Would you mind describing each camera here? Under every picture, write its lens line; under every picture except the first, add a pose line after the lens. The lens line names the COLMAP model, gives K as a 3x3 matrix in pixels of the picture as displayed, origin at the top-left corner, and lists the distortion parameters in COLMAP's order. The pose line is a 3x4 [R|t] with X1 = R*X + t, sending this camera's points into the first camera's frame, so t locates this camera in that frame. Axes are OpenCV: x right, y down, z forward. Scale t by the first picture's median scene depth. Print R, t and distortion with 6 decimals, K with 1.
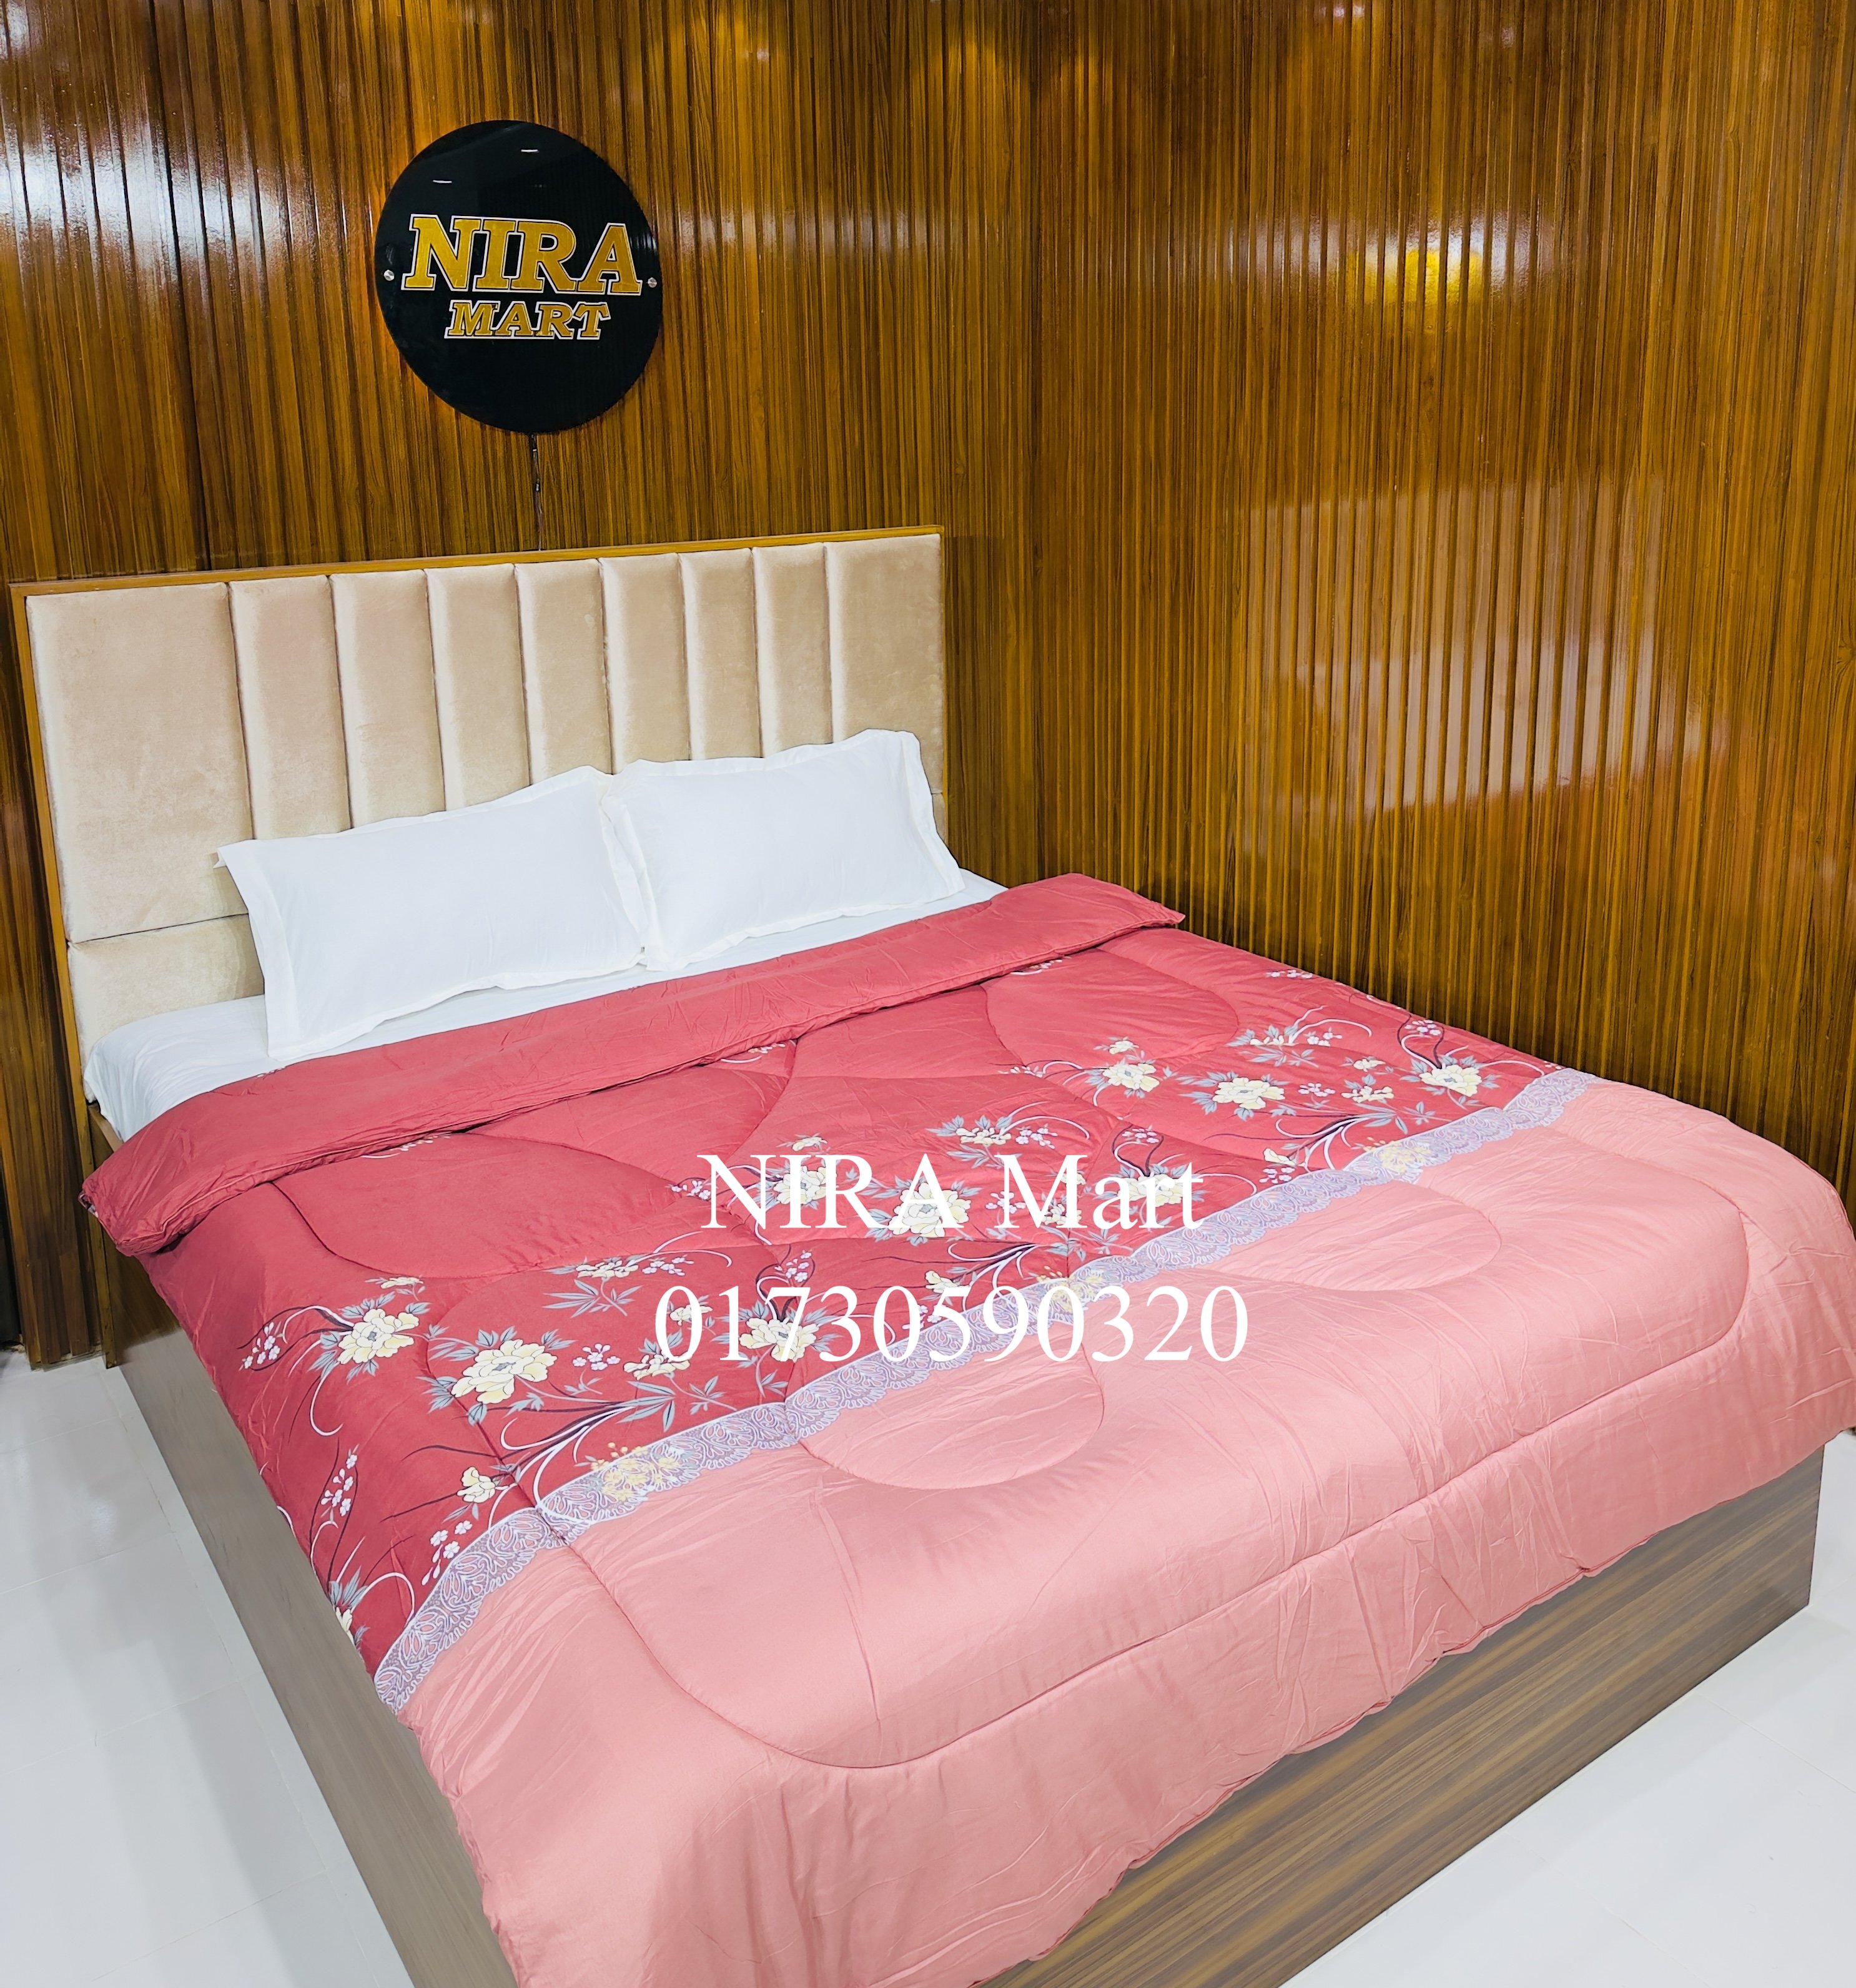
lens RADIAL K [[1722.6, 0, 943.6], [0, 1722.6, 780.5], [0, 0, 1]] dist [0.092582, -0.150641]
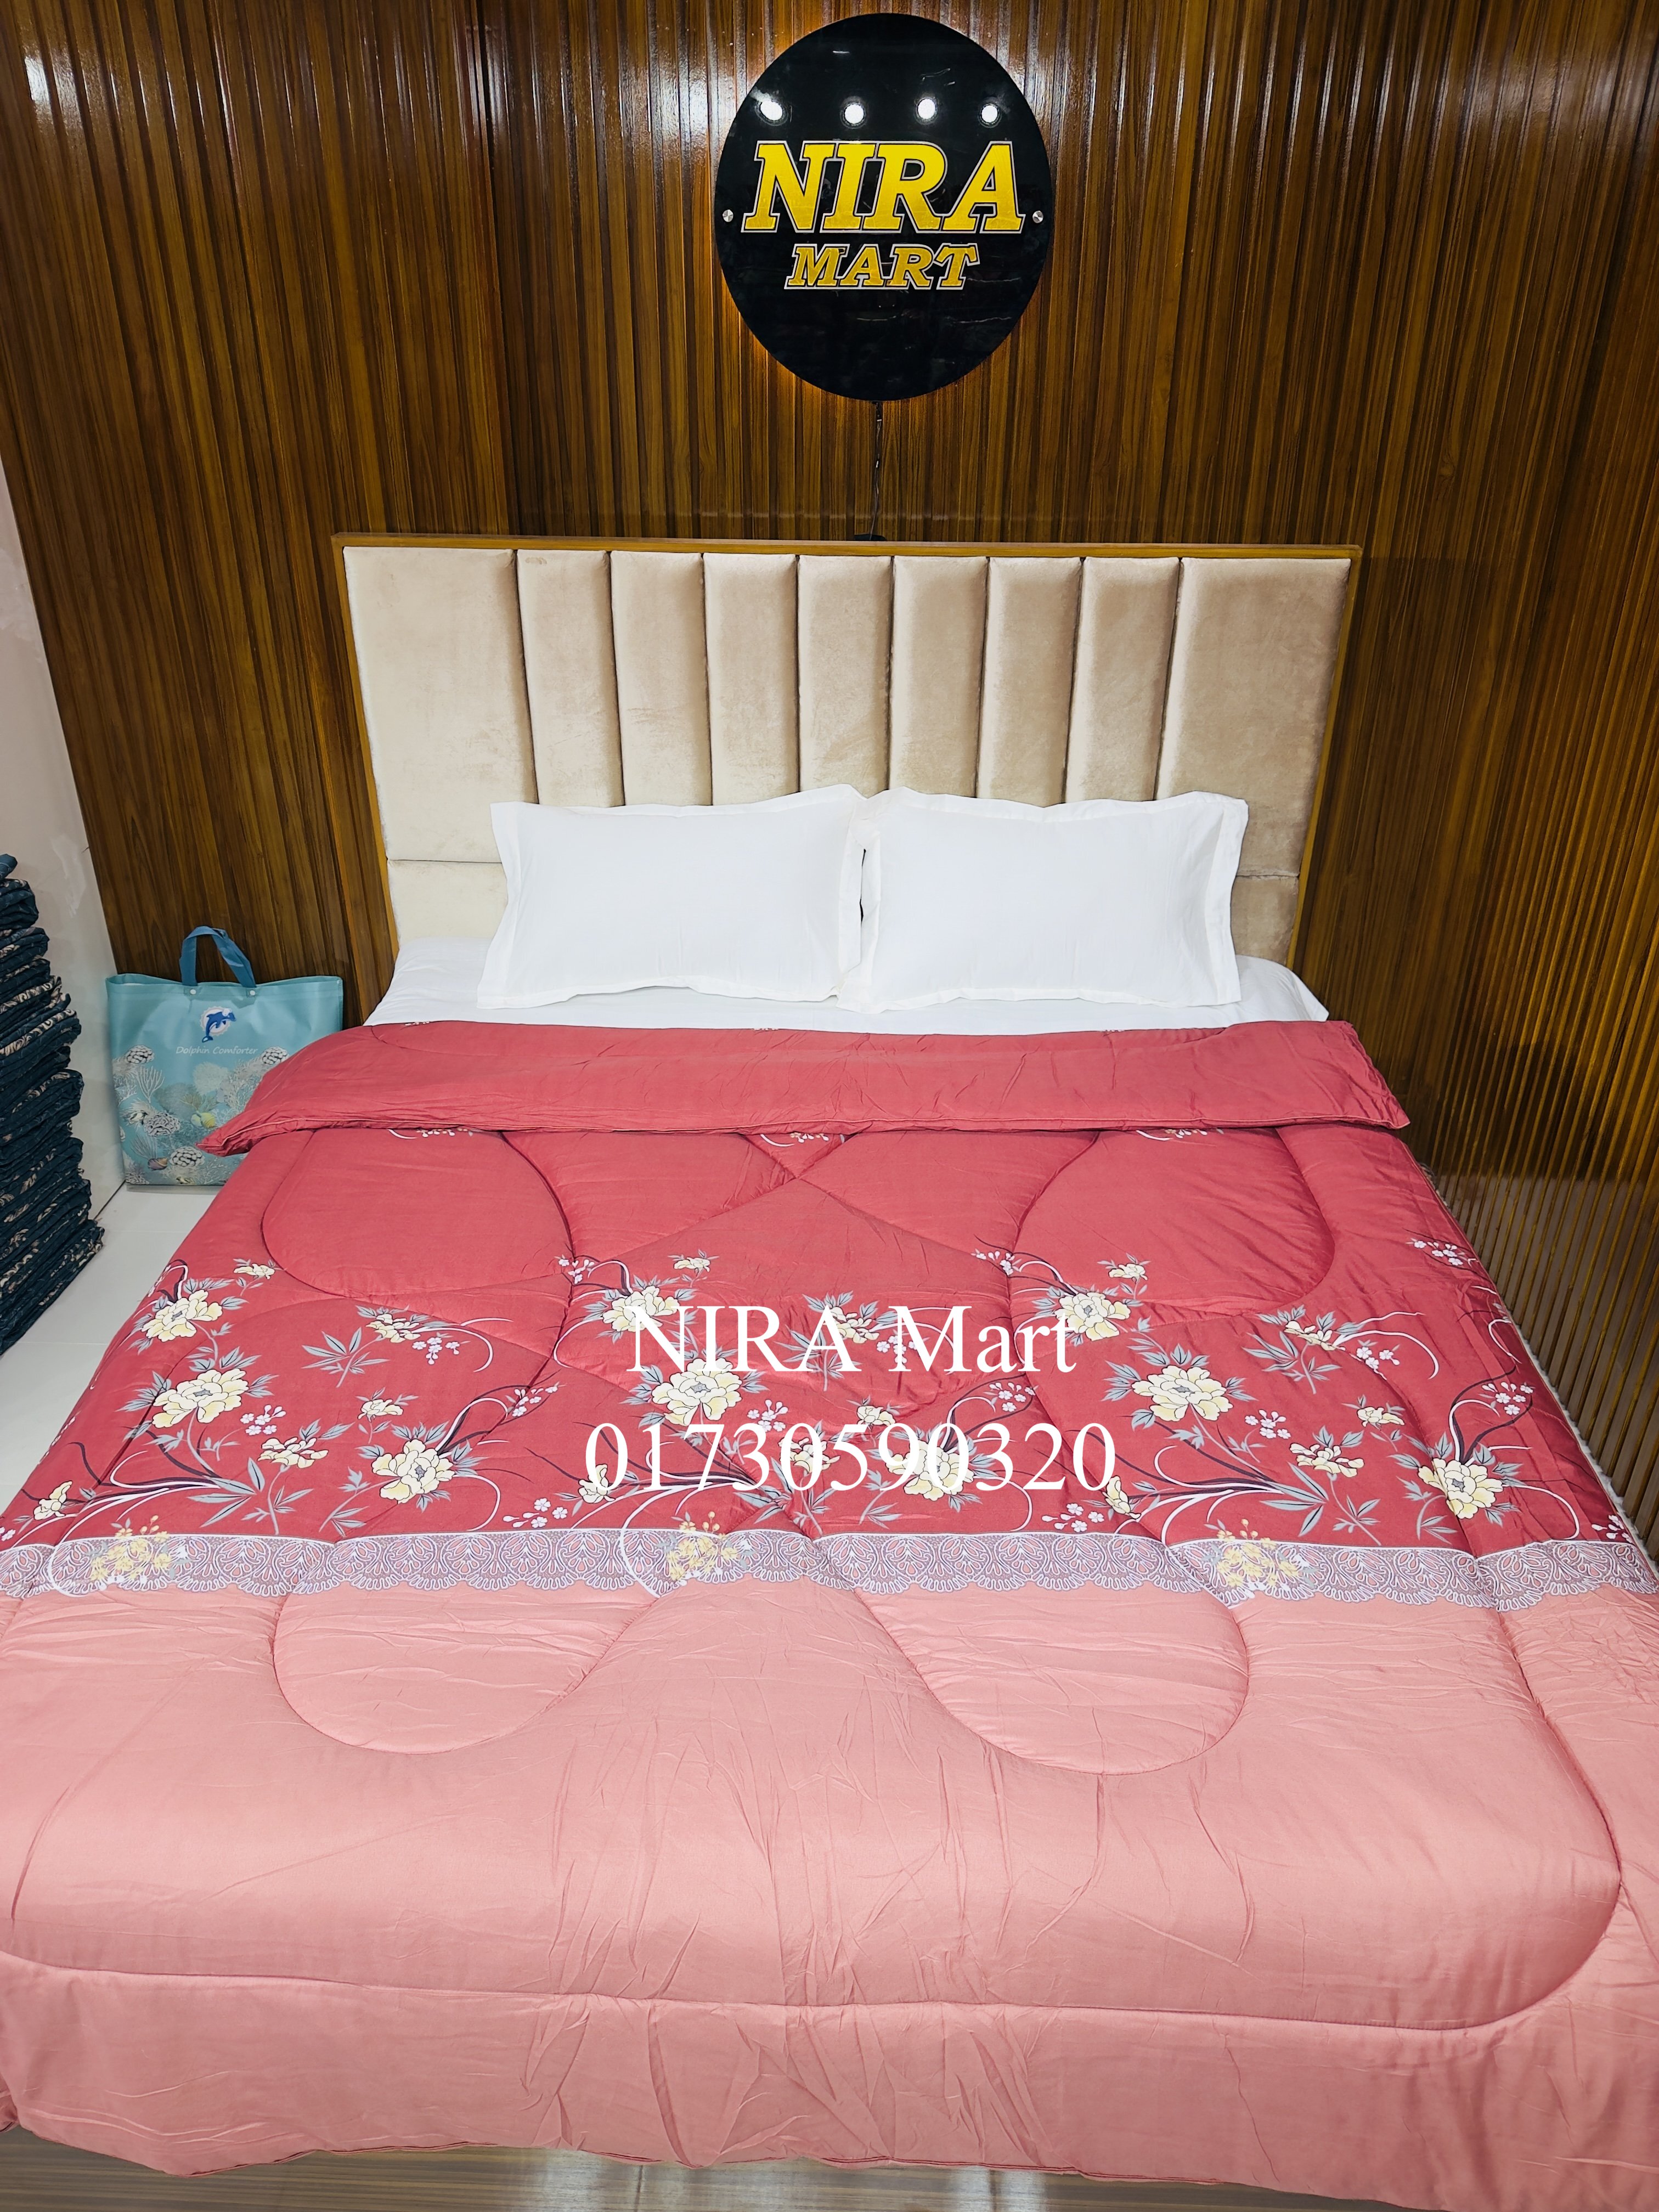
lens RADIAL K [[1536.0, 0, 838.3], [0, 1536.0, 1107.4], [0, 0, 1]] dist [0.032854, -0.053311]
pose [[0.799803, 0.306873, -0.515891, 0.291710], [-0.147929, 0.933702, 0.326065, -0.119023], [0.581749, -0.184473, 0.792173, 0.284596]]
